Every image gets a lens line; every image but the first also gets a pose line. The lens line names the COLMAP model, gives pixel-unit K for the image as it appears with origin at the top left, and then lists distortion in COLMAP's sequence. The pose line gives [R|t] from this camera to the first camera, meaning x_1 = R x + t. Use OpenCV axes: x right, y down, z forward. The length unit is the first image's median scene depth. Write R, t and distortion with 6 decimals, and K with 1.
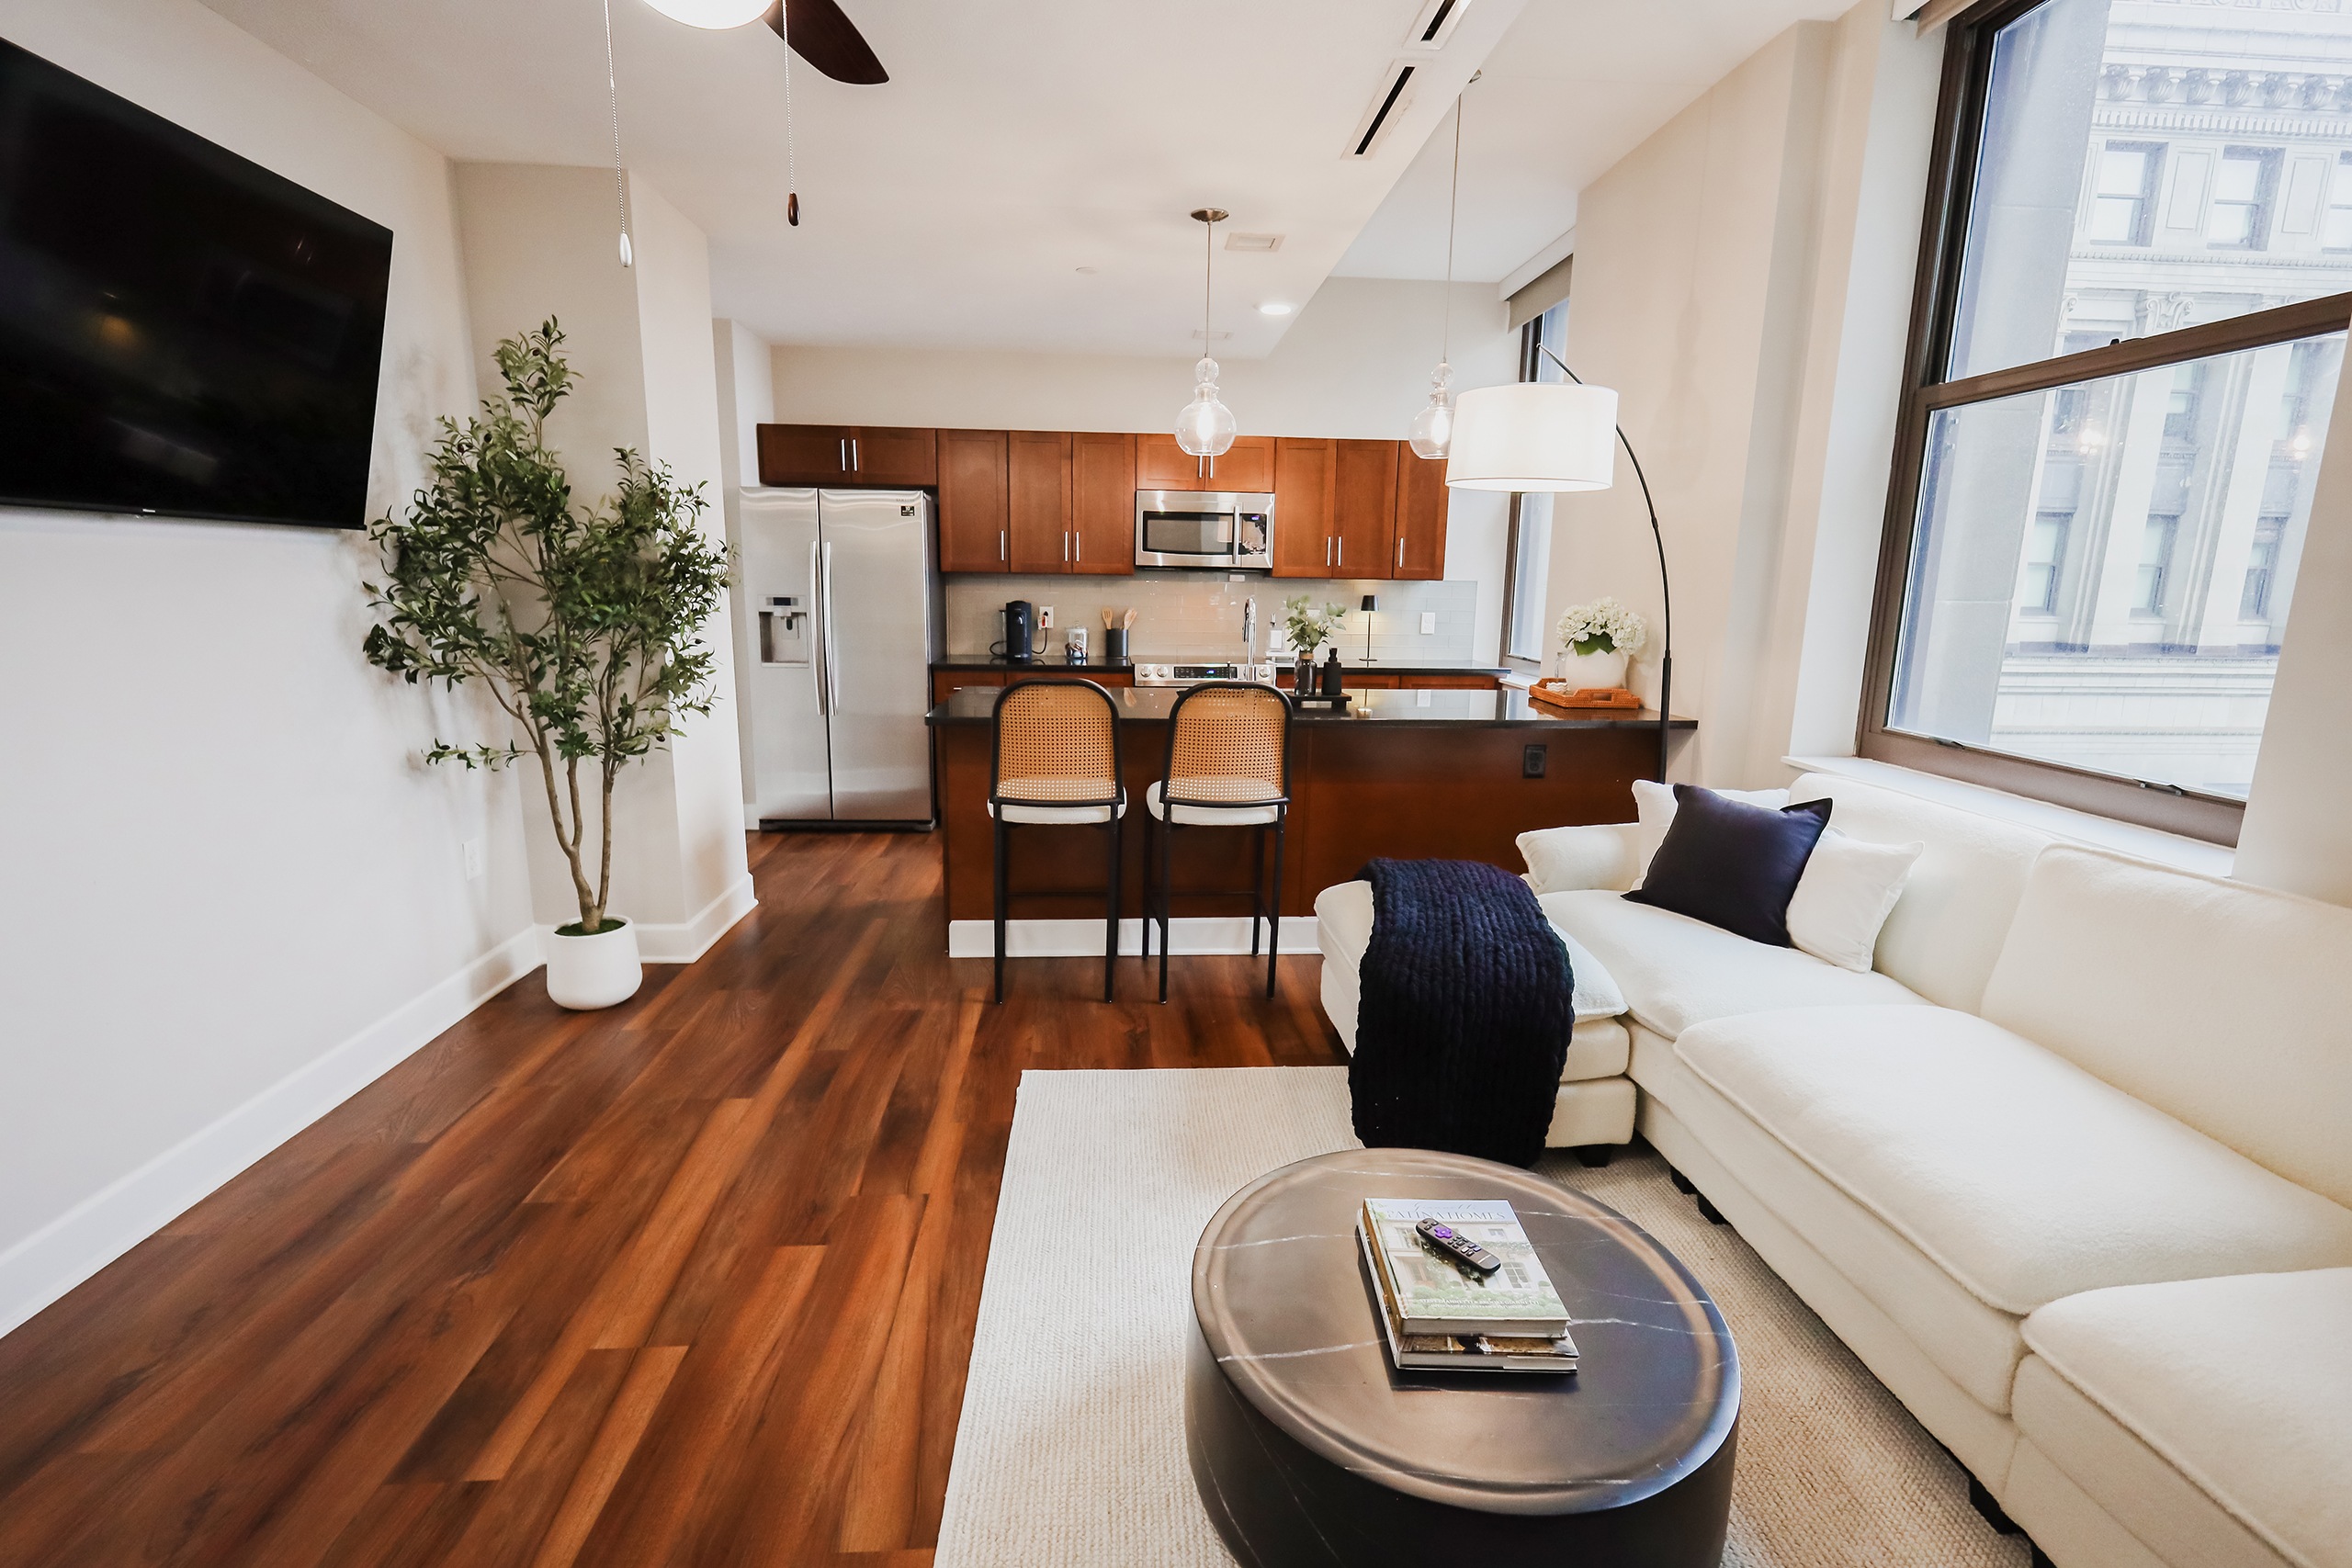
lens RADIAL K [[1014.8, 0, 1176.0], [0, 1014.8, 784.0], [0, 0, 1]] dist [-0.001821, -0.000095]
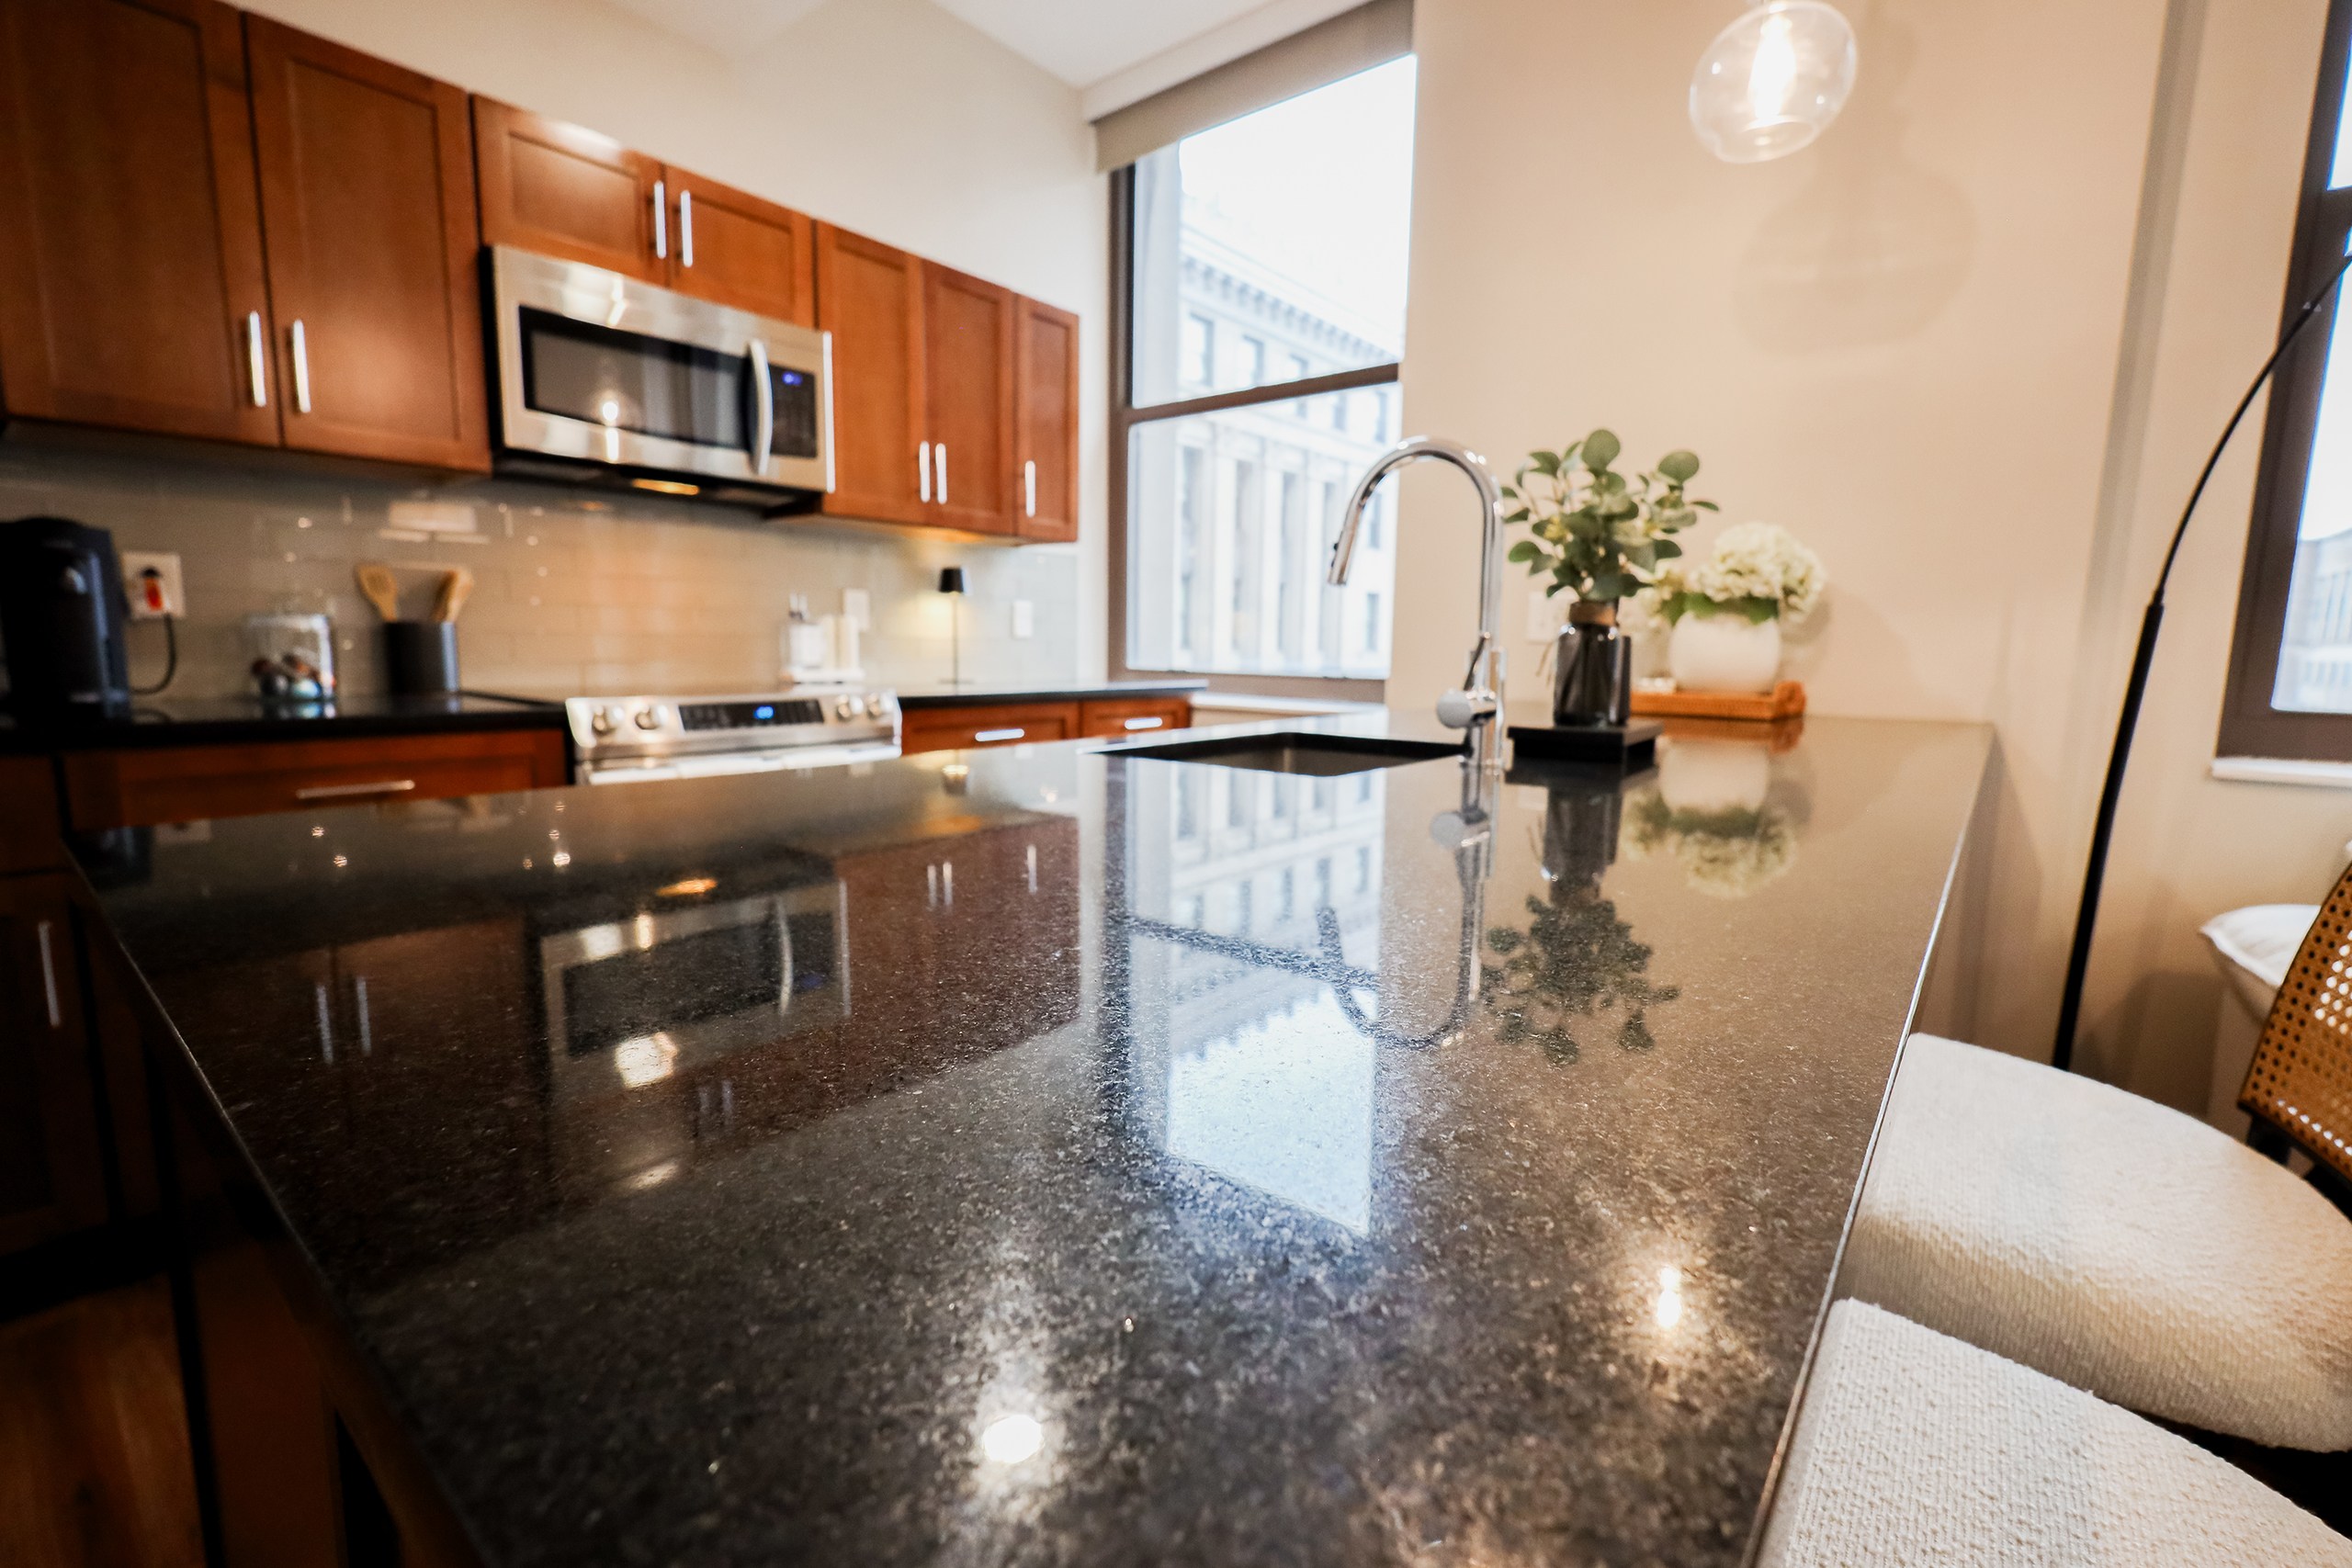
lens RADIAL K [[1014.8, 0, 1176.0], [0, 1014.8, 784.0], [0, 0, 1]] dist [-0.001821, -0.000095]
pose [[0.693028, -0.102883, 0.713532, -0.142535], [0.134668, 0.990817, 0.012066, -0.057774], [-0.708221, 0.087728, 0.700519, 0.539976]]
